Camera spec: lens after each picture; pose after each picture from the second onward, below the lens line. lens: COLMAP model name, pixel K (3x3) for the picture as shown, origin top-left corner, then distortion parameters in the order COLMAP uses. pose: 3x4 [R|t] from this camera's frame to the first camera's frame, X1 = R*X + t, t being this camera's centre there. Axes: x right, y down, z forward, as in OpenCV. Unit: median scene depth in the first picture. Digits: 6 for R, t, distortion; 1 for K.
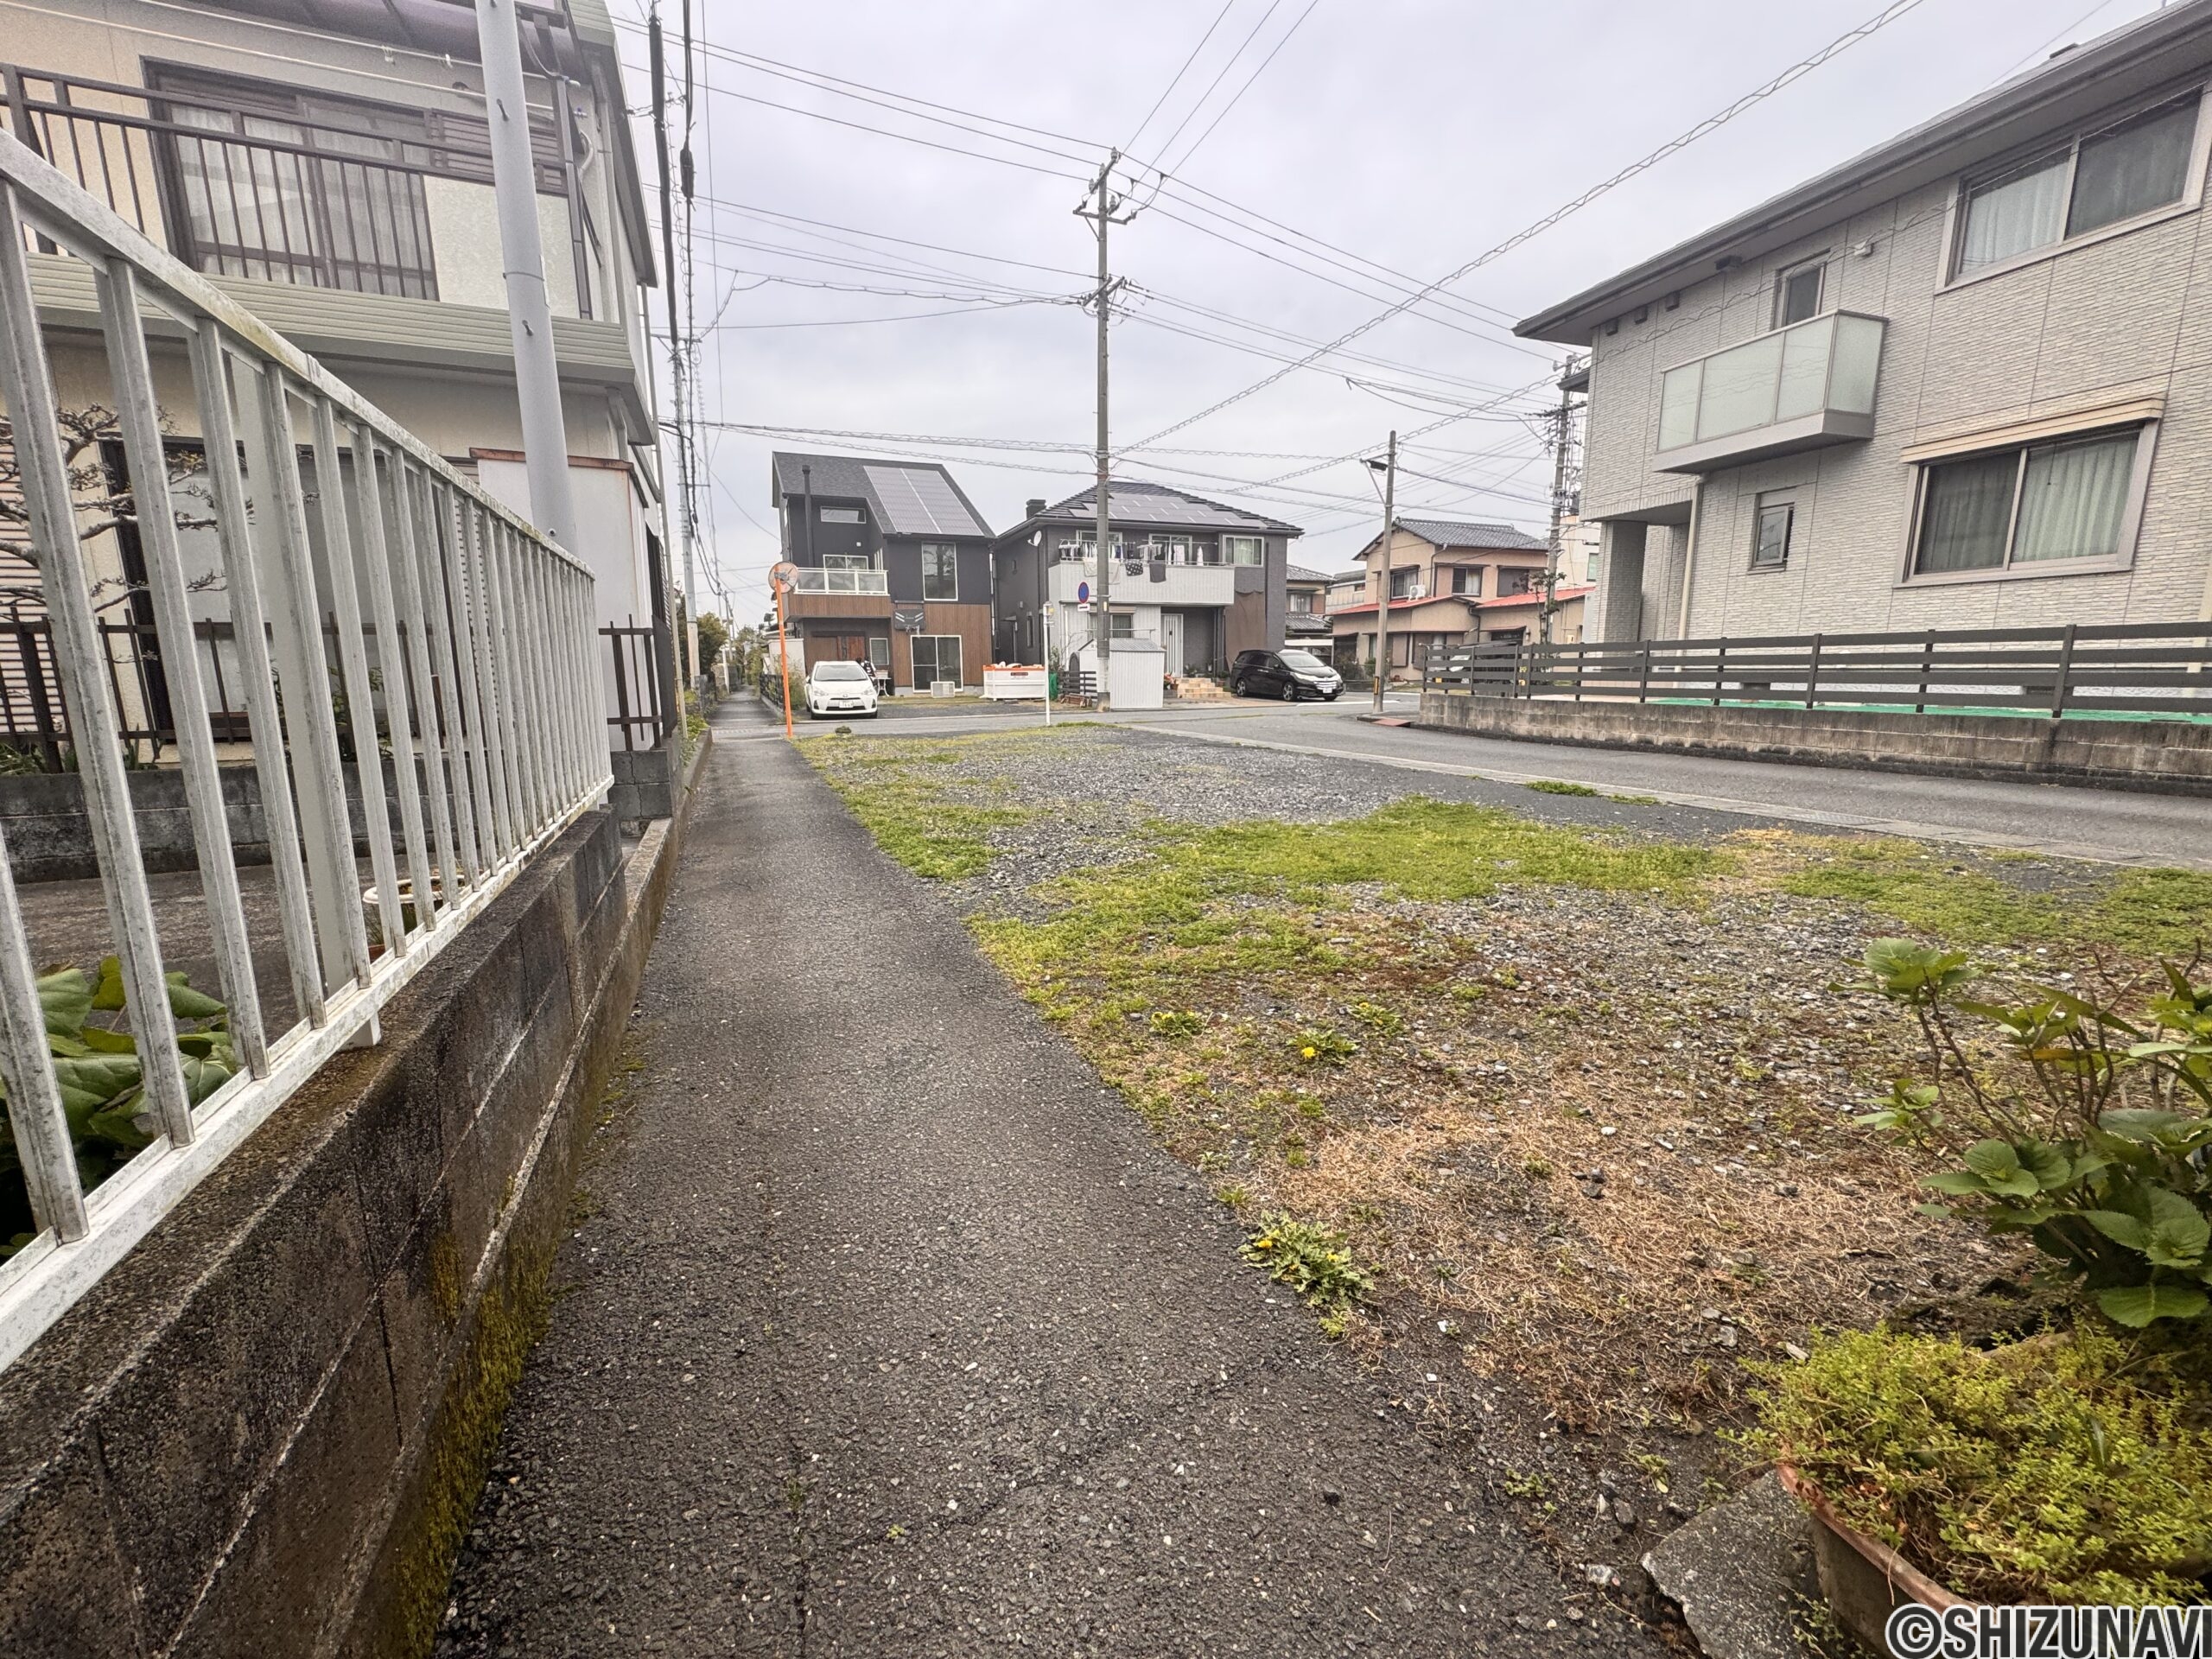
lens RADIAL K [[886.6, 0, 1109.6], [0, 886.6, 815.3], [0, 0, 1]] dist [-0.002827, 0.000140]
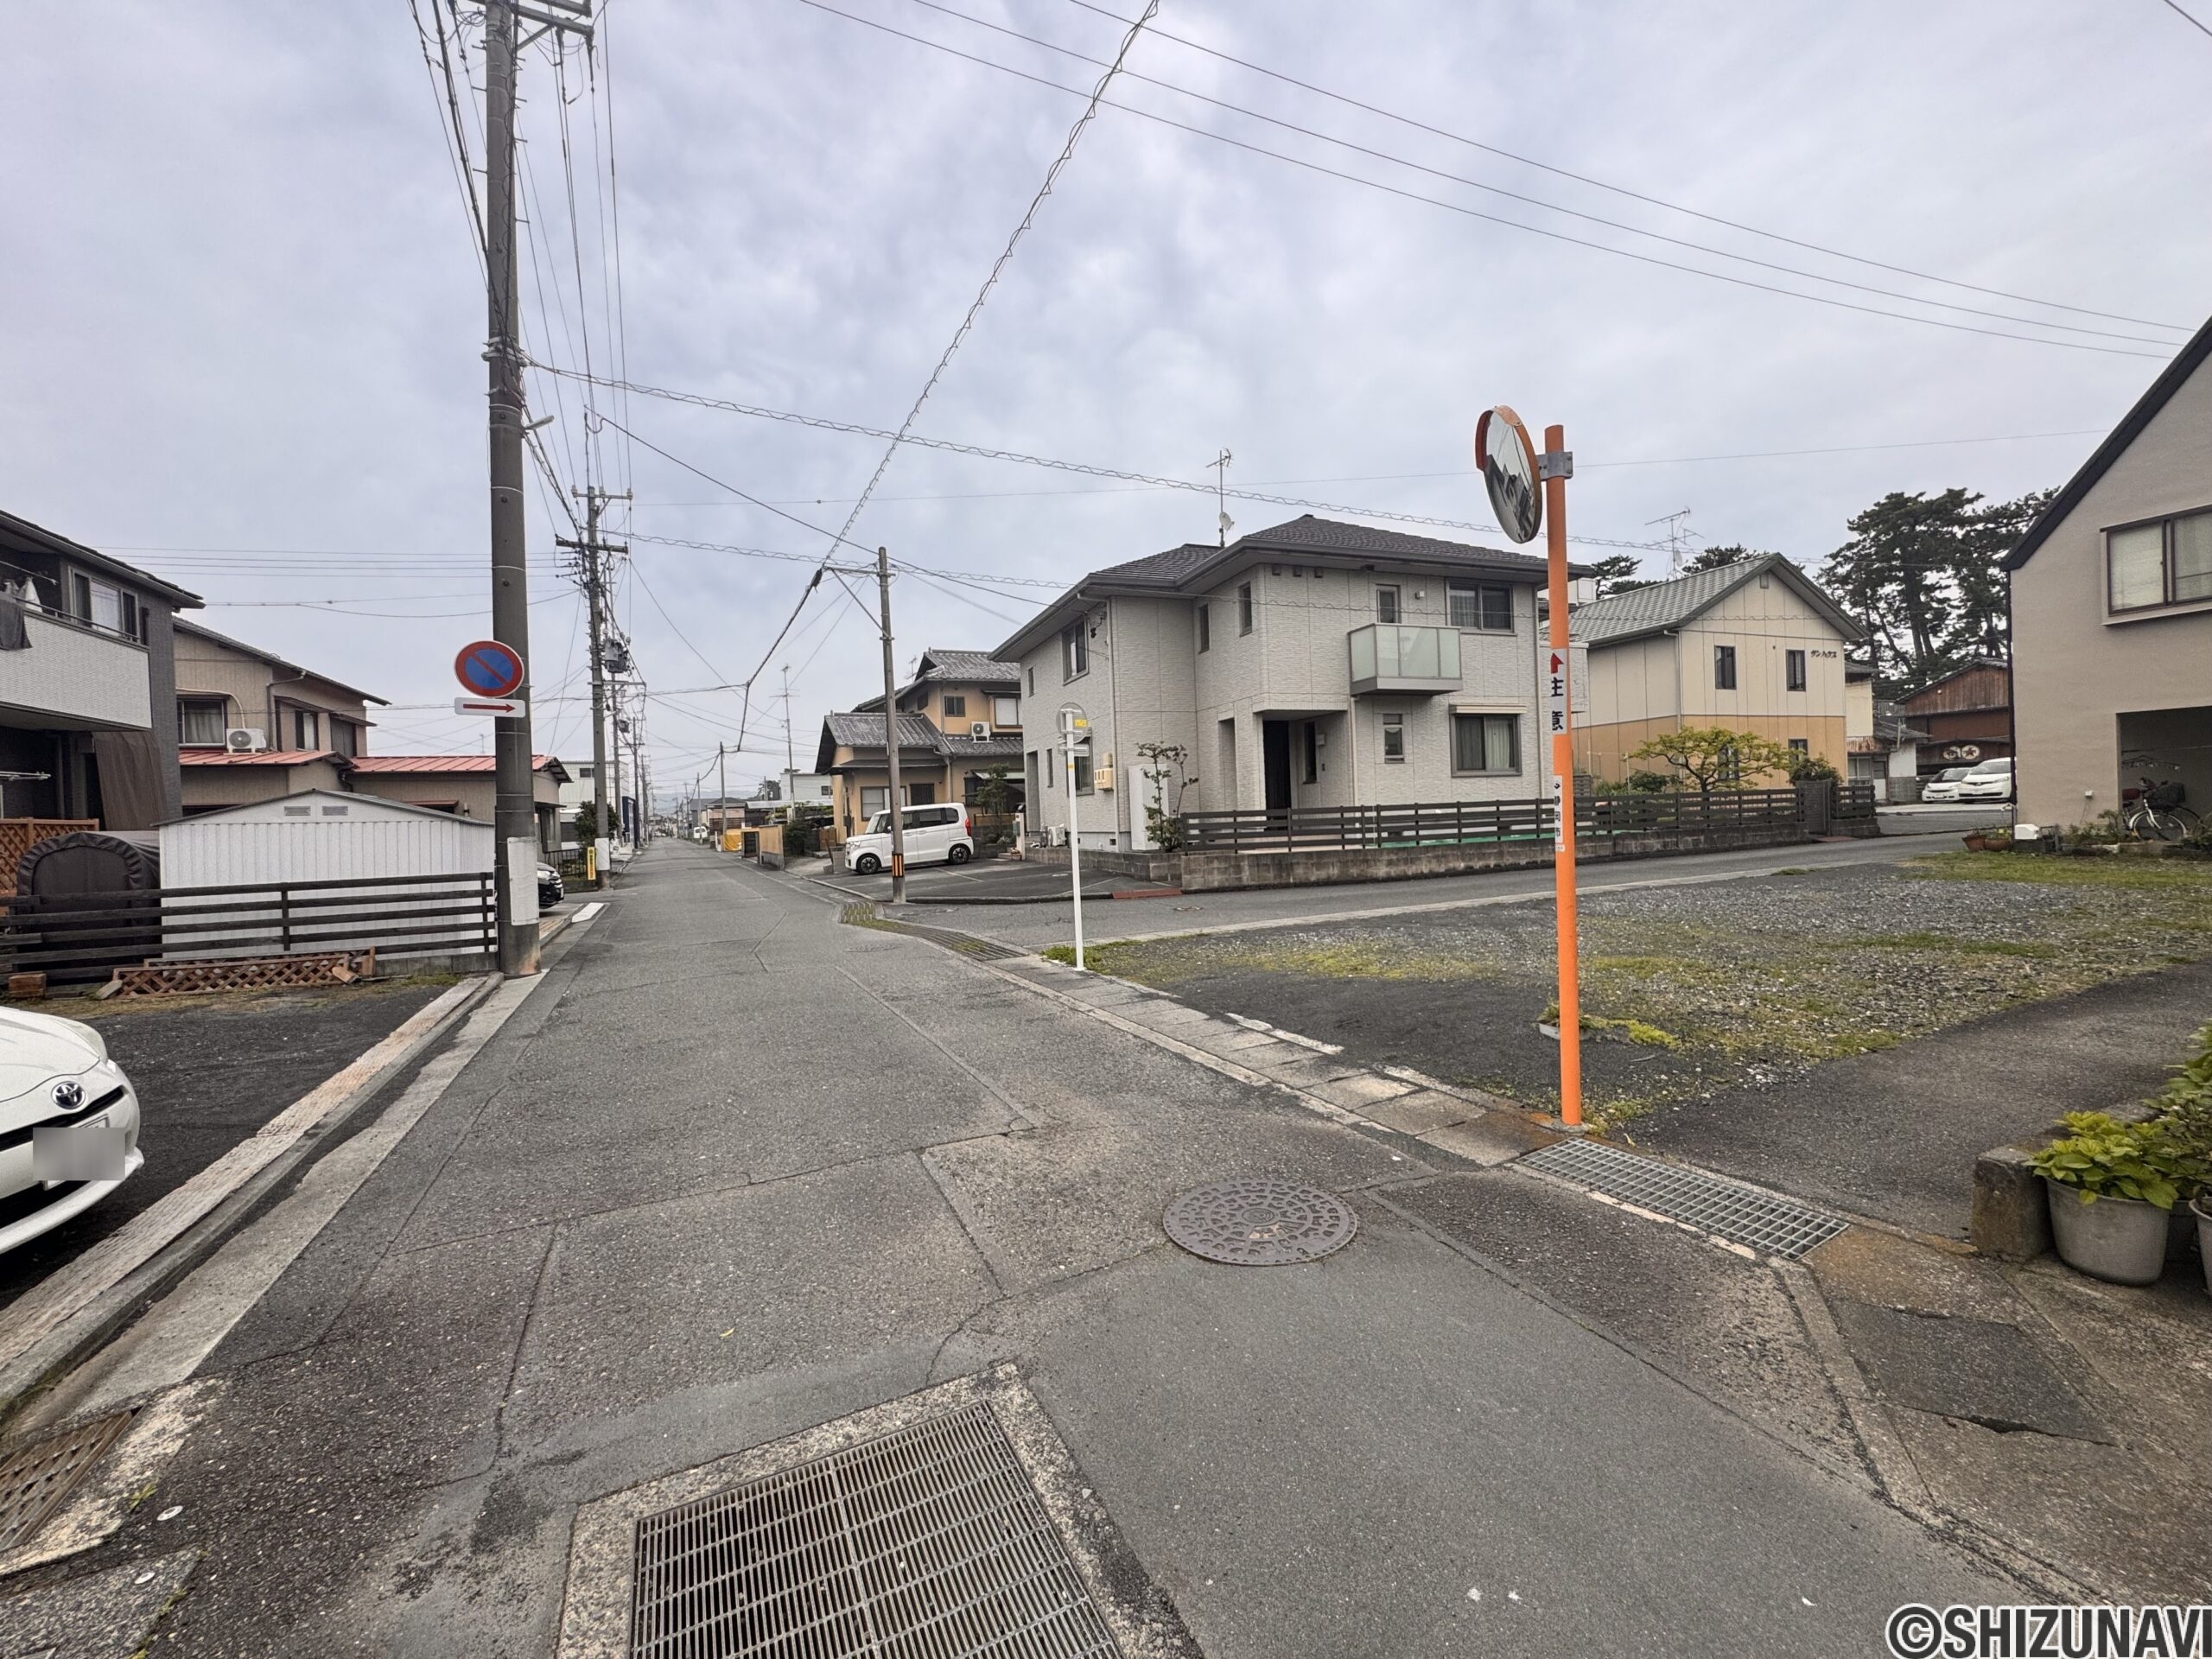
lens RADIAL K [[886.6, 0, 1093.2], [0, 886.6, 828.5], [0, 0, 1]] dist [-0.002827, 0.000140]
pose [[-0.001157, 0.000334, 0.999999, -0.683521], [0.204985, 0.978765, -0.000089, -0.213308], [-0.978764, 0.204985, -0.001201, 1.232117]]
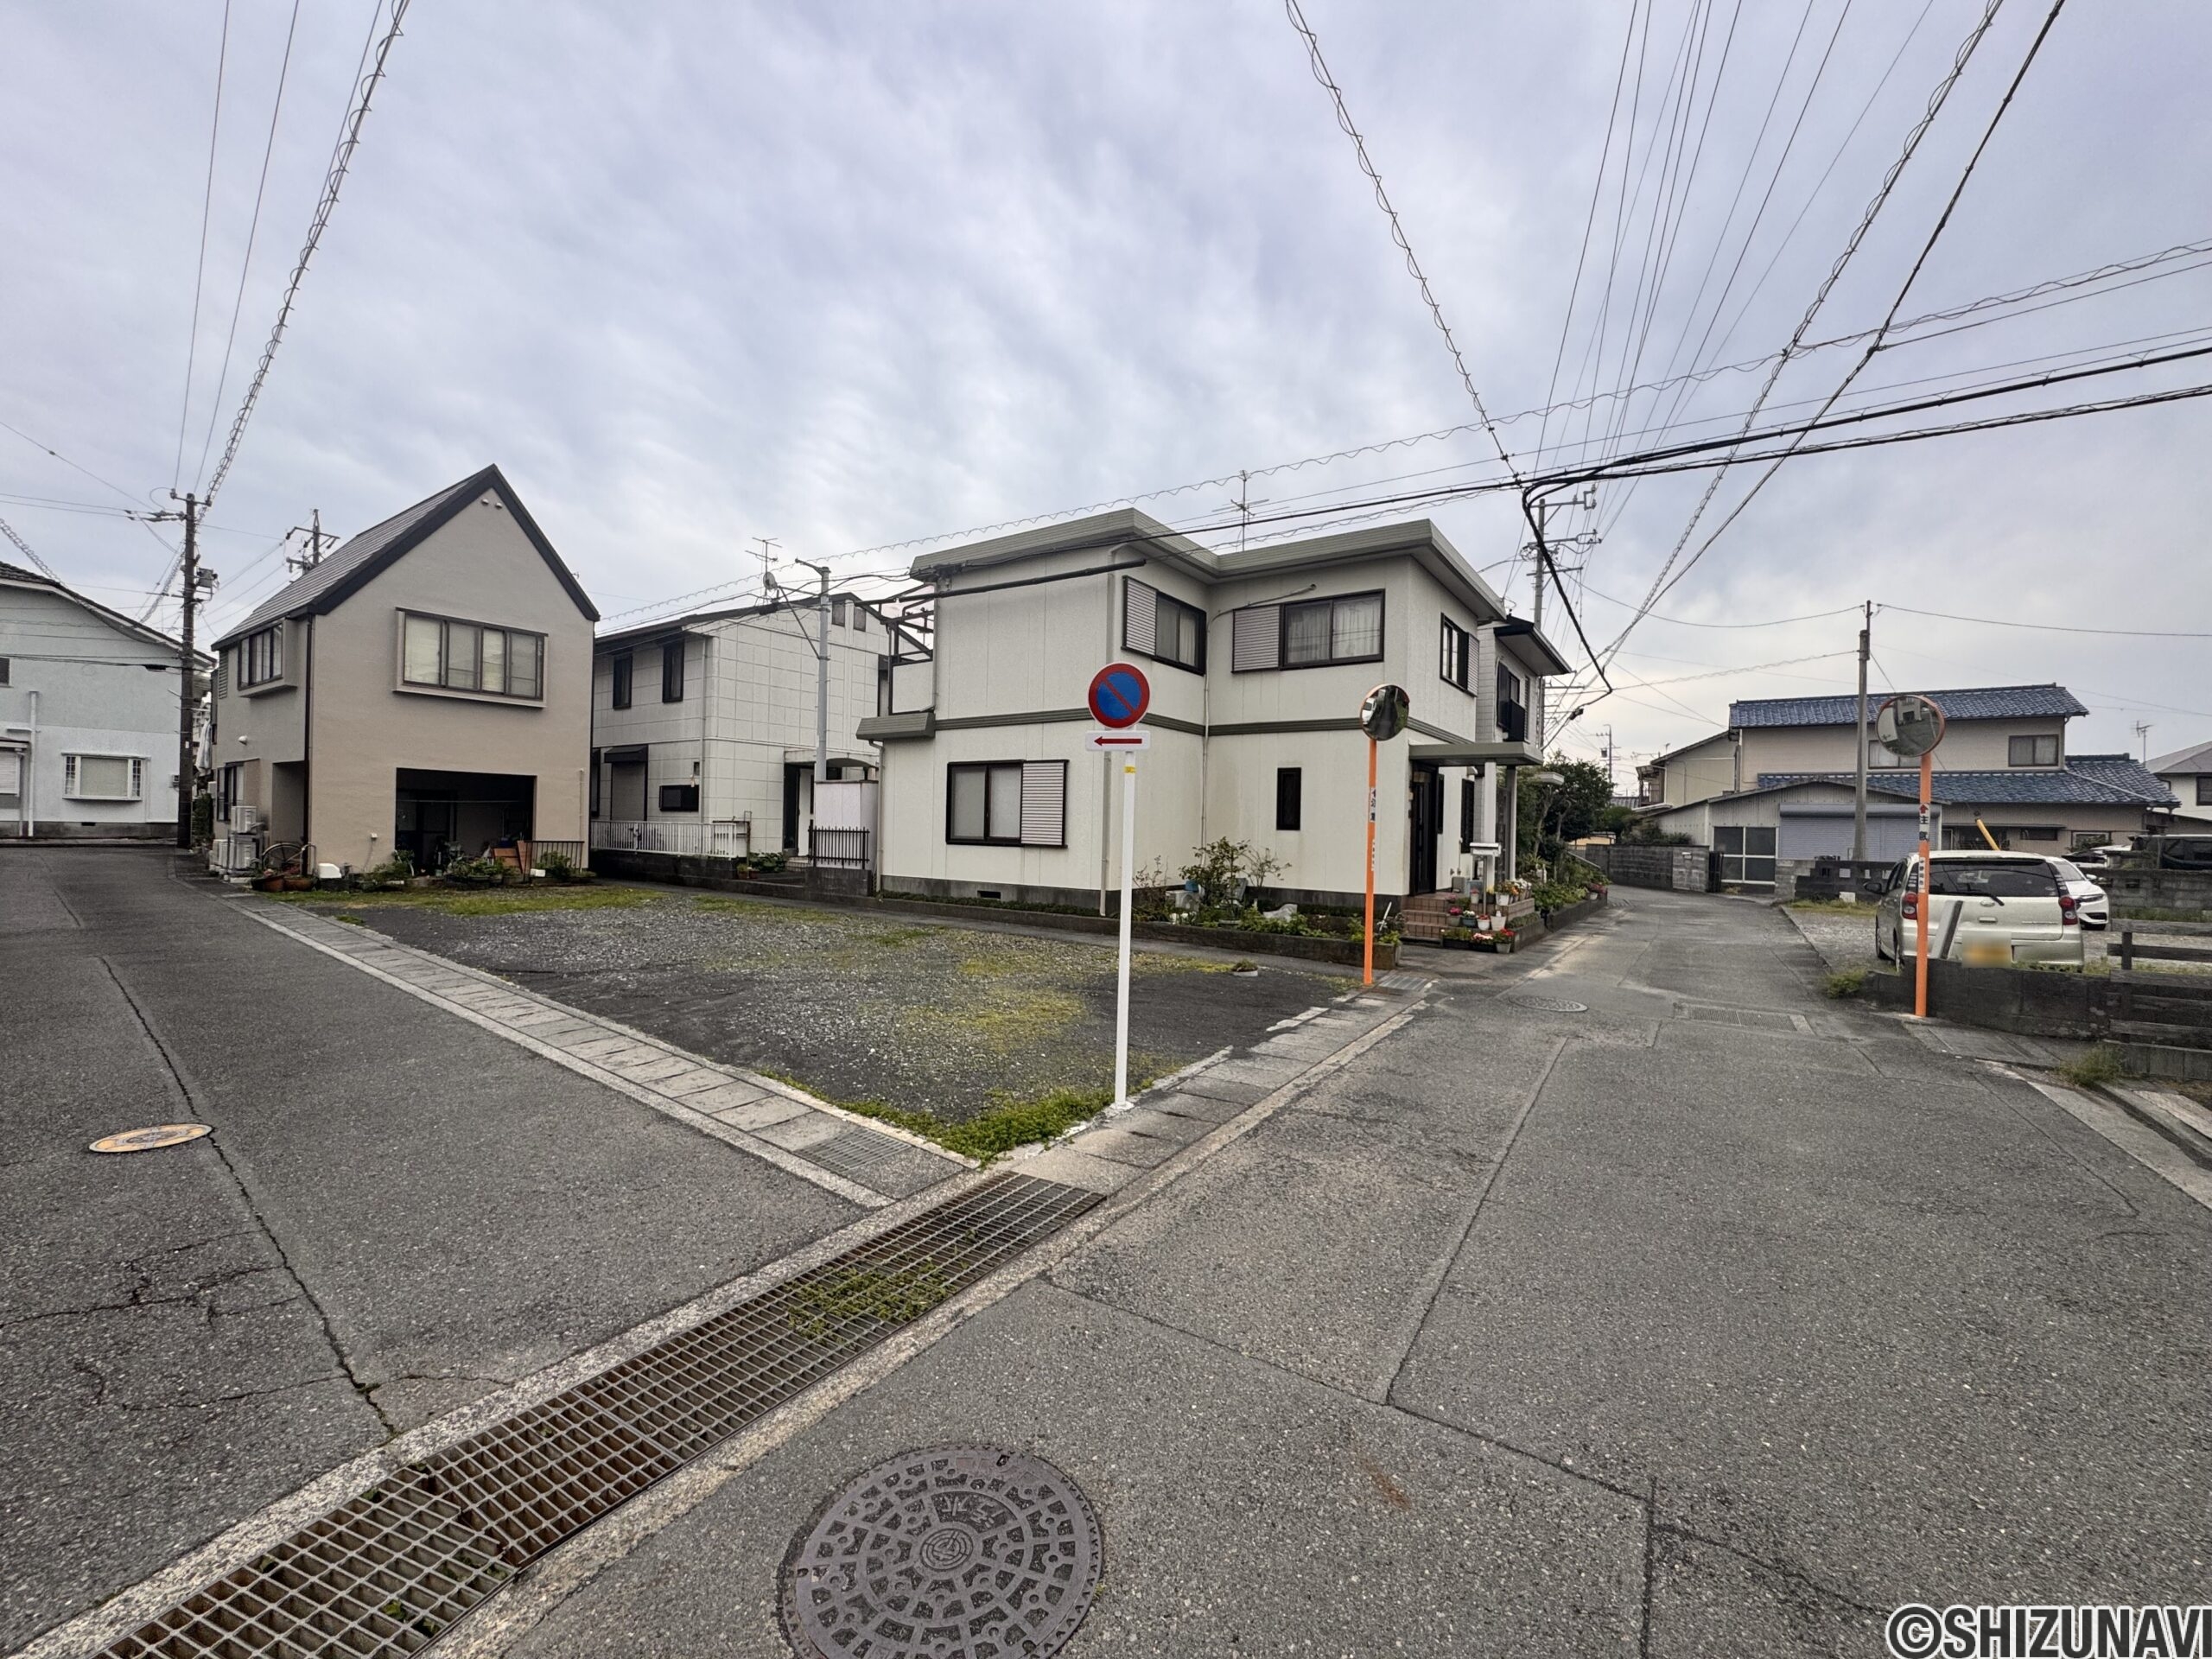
lens RADIAL K [[886.6, 0, 1114.1], [0, 886.6, 826.6], [0, 0, 1]] dist [-0.002827, 0.000140]
pose [[-0.846363, -0.006679, -0.532564, 0.101921], [-0.098405, 0.984667, 0.144039, -0.284845], [0.523436, 0.174316, -0.834043, 1.535748]]
